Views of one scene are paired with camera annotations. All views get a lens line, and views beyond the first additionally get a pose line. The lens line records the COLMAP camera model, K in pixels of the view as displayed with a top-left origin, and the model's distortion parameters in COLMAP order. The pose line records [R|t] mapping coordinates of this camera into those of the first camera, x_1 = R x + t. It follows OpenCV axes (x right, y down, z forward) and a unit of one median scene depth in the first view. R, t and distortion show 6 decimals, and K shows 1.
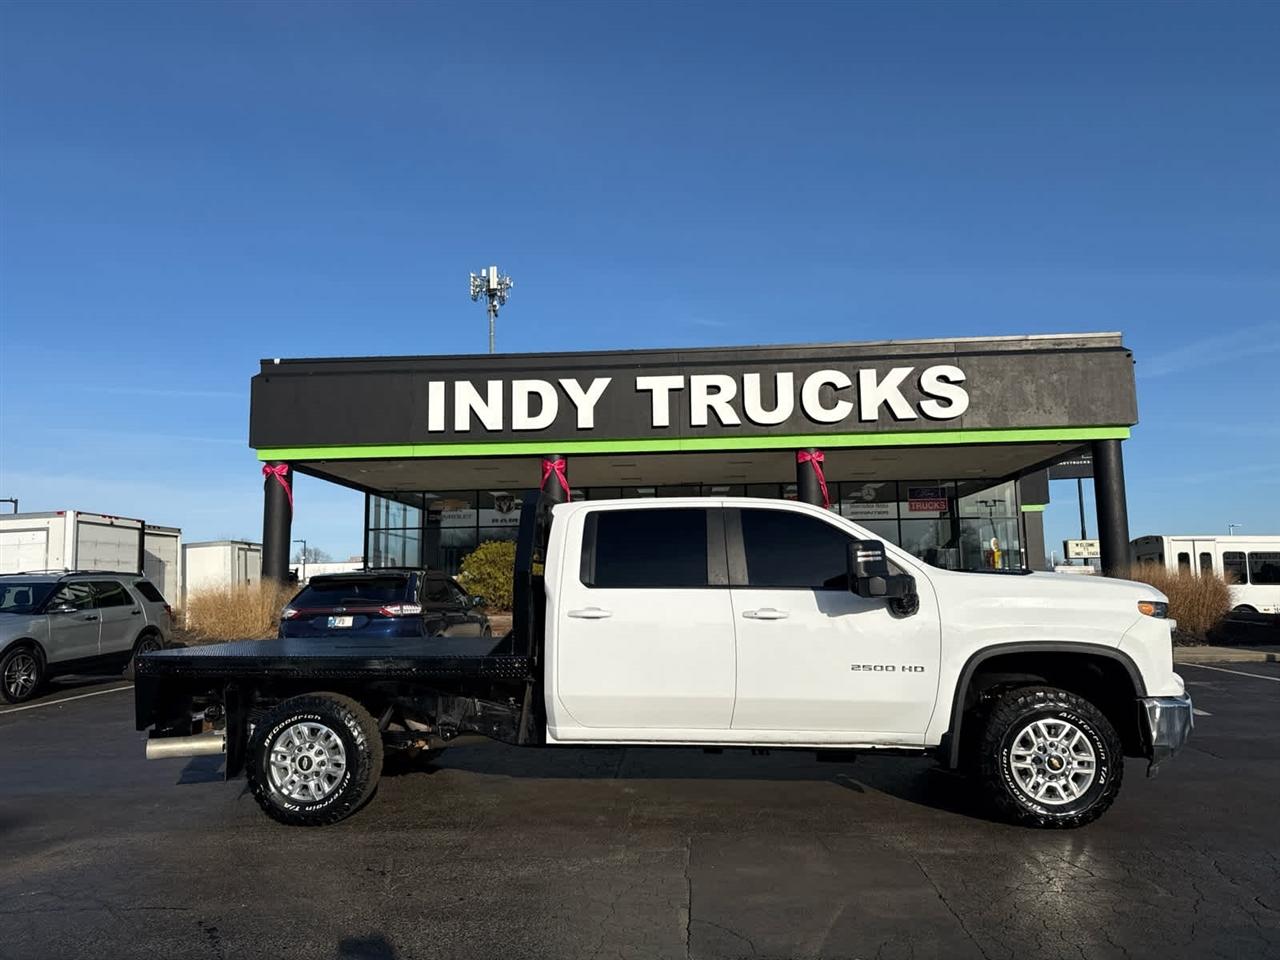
lens RADIAL K [[908.5, 0, 630.3], [0, 908.5, 477.3], [0, 0, 1]] dist [0.121031, -0.001385]
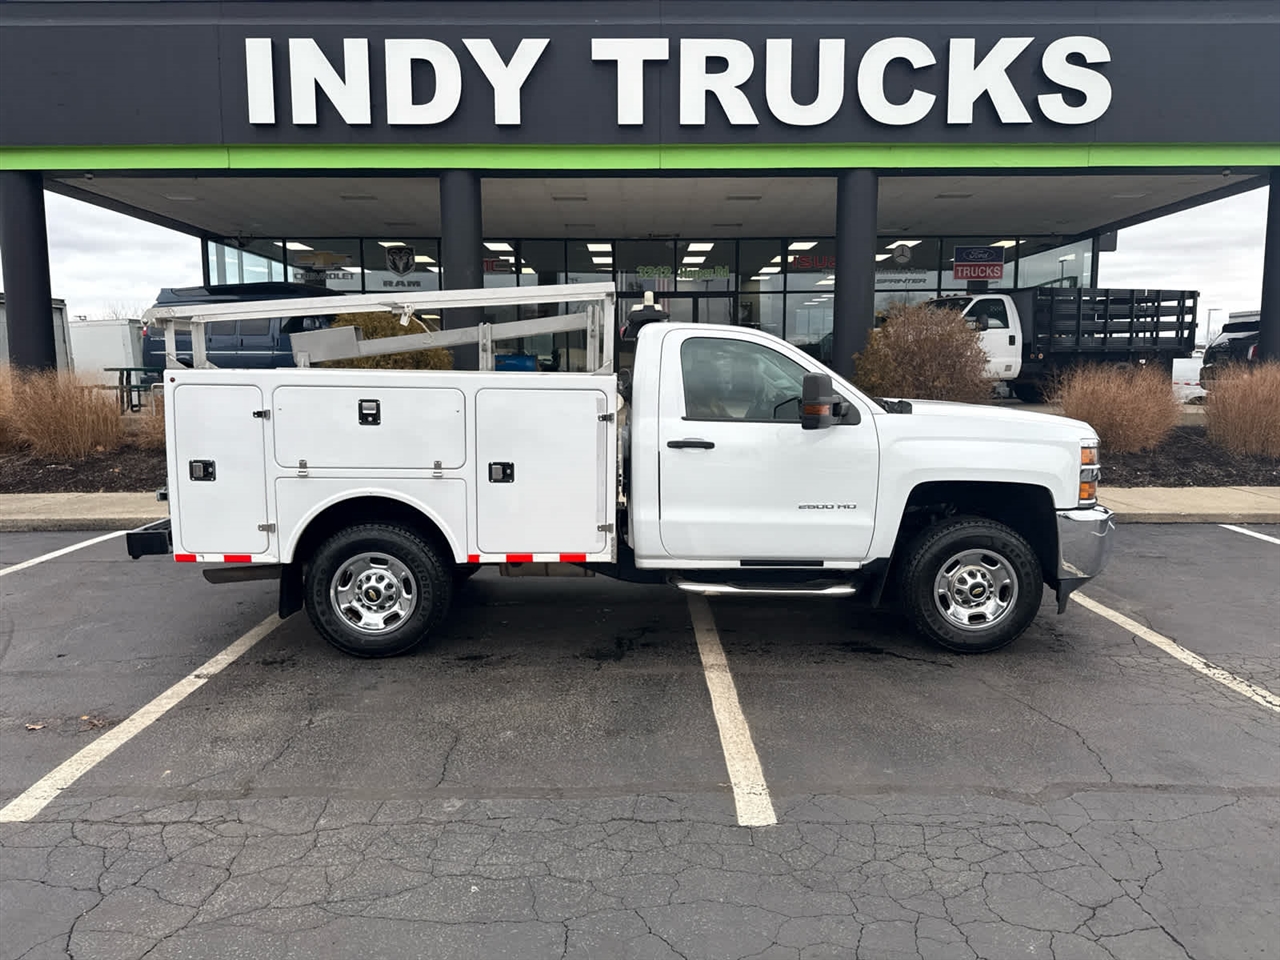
lens RADIAL K [[903.9, 0, 637.3], [0, 903.9, 478.9], [0, 0, 1]] dist [0.002000, -0.005401]
pose [[0.997440, 0.002689, 0.071465, -0.004624], [-0.019859, 0.970405, 0.240663, 0.028971], [-0.068703, -0.241466, 0.967974, 0.343719]]
